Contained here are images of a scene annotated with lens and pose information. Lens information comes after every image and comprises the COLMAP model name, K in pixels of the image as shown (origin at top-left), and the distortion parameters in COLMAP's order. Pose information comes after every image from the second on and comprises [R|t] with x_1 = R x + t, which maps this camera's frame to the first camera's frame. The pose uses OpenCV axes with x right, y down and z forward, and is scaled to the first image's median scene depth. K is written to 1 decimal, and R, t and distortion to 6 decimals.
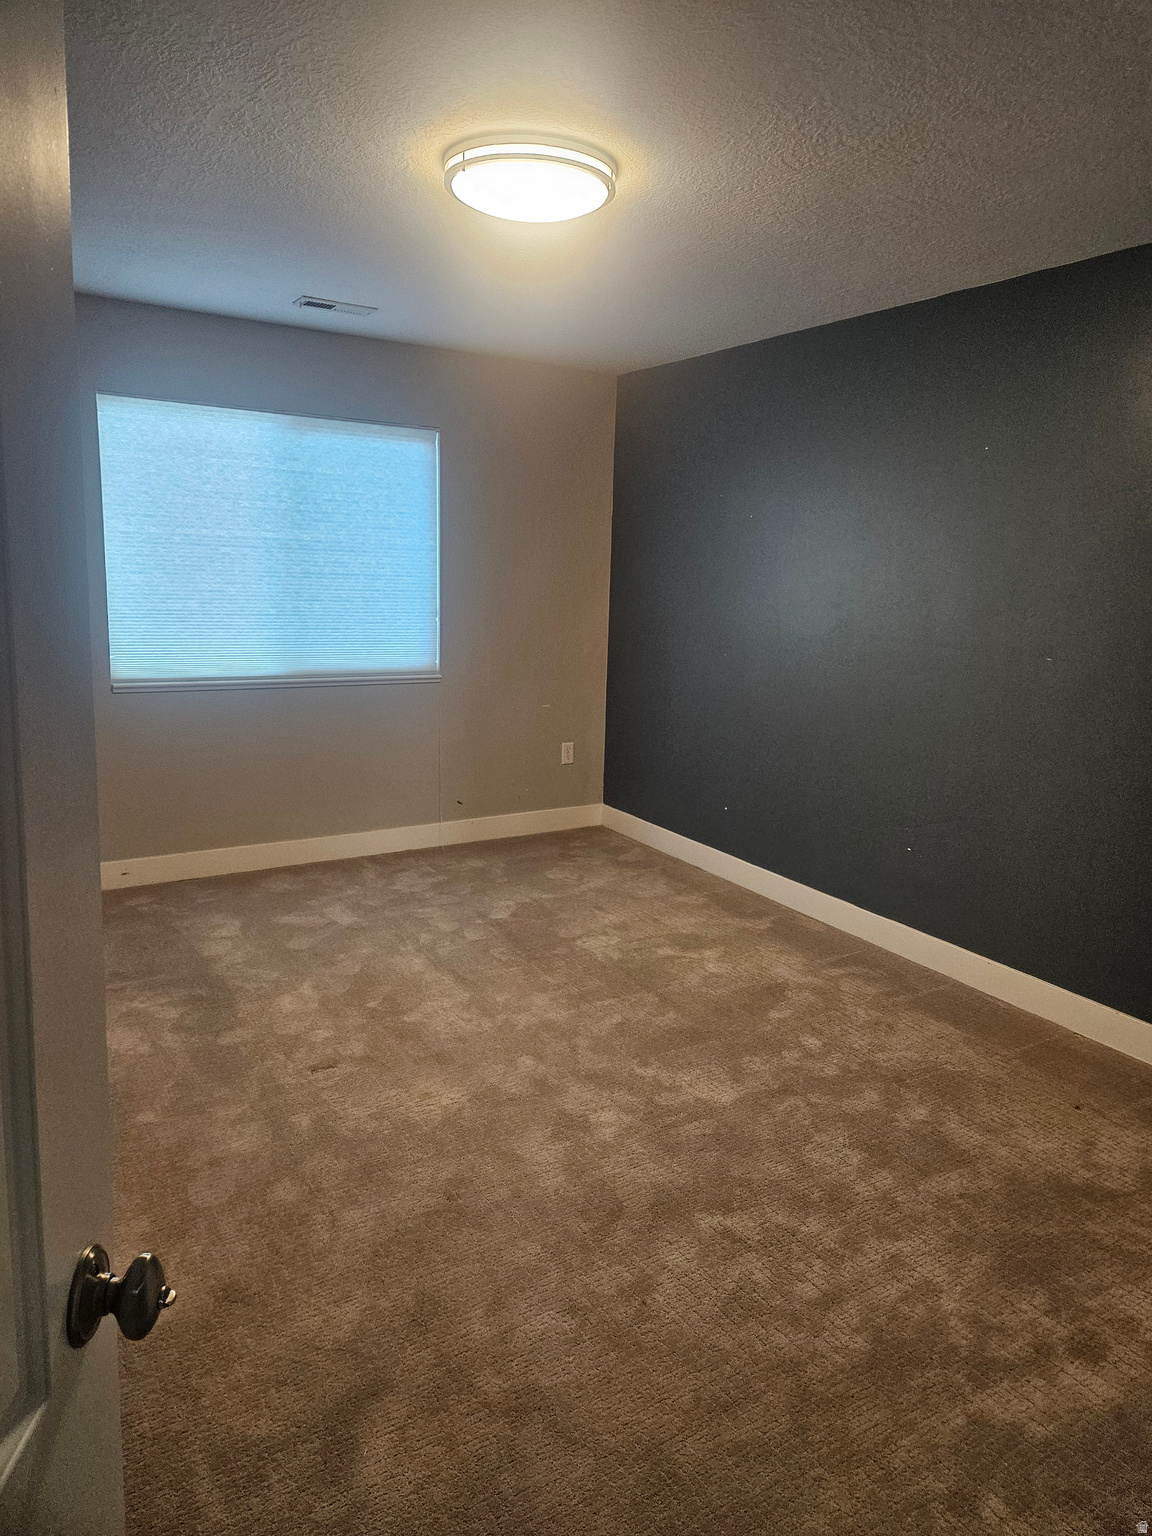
lens RADIAL K [[1039.4, 0, 608.2], [0, 1039.4, 722.6], [0, 0, 1]] dist [0.084644, -0.077621]
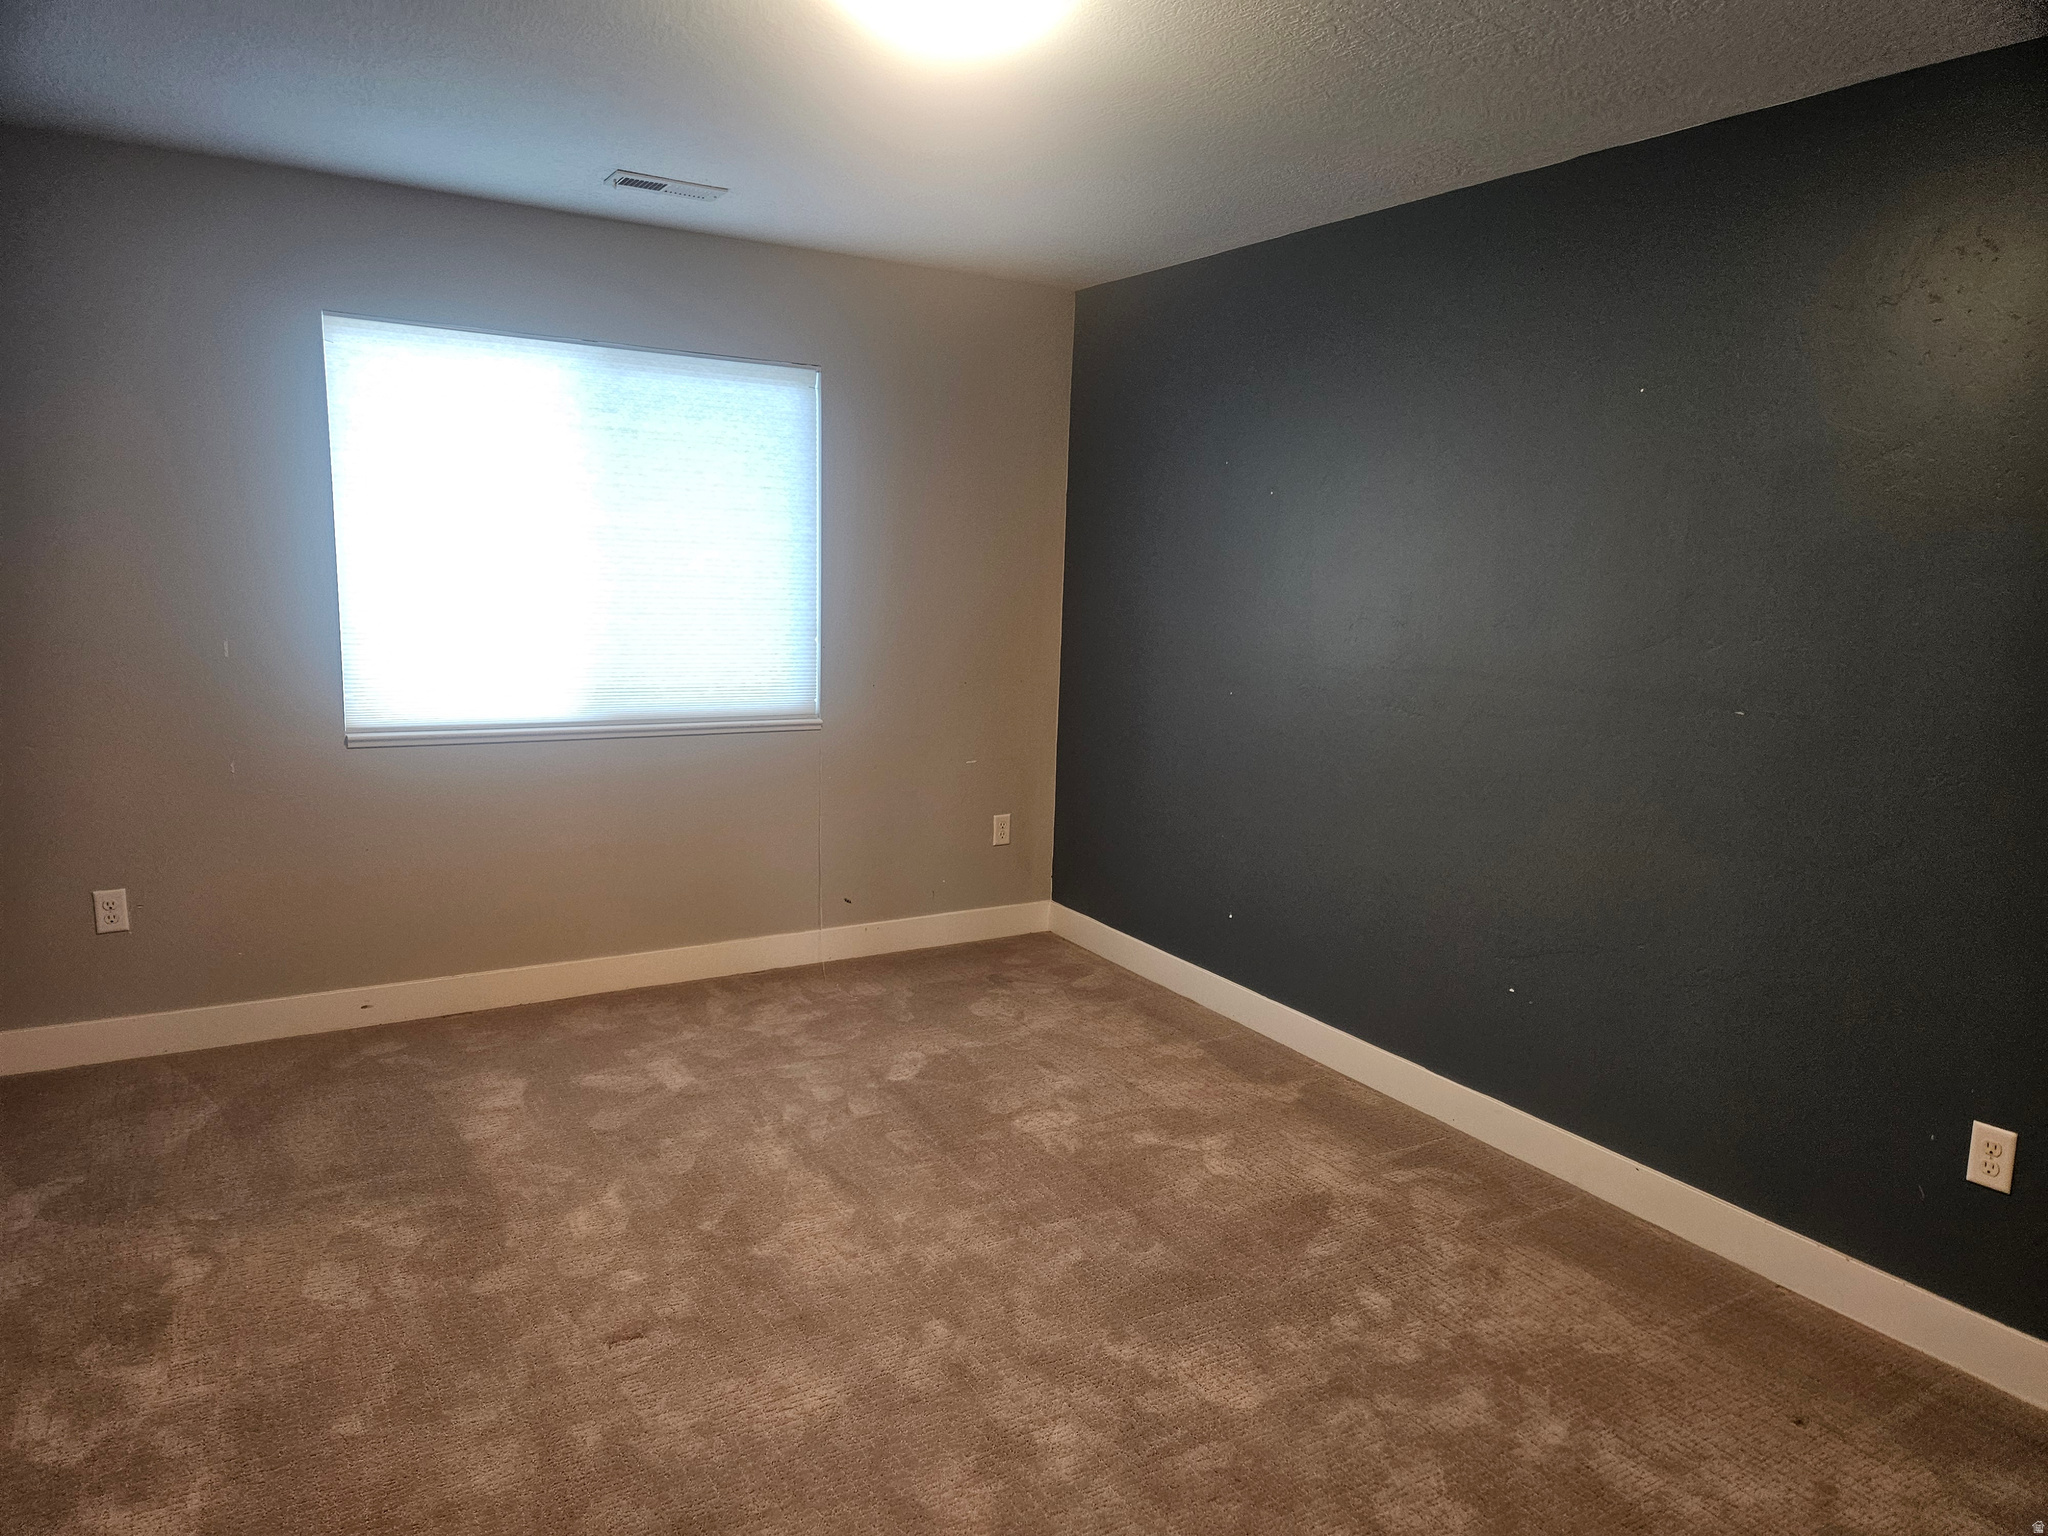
lens RADIAL K [[1385.9, 0, 1027.3], [0, 1385.9, 767.2], [0, 0, 1]] dist [0.084644, -0.077621]
pose [[0.999784, 0.004312, -0.020325, -0.005132], [-0.004287, 0.999990, 0.001249, -0.024108], [0.020330, -0.001162, 0.999793, 0.111477]]
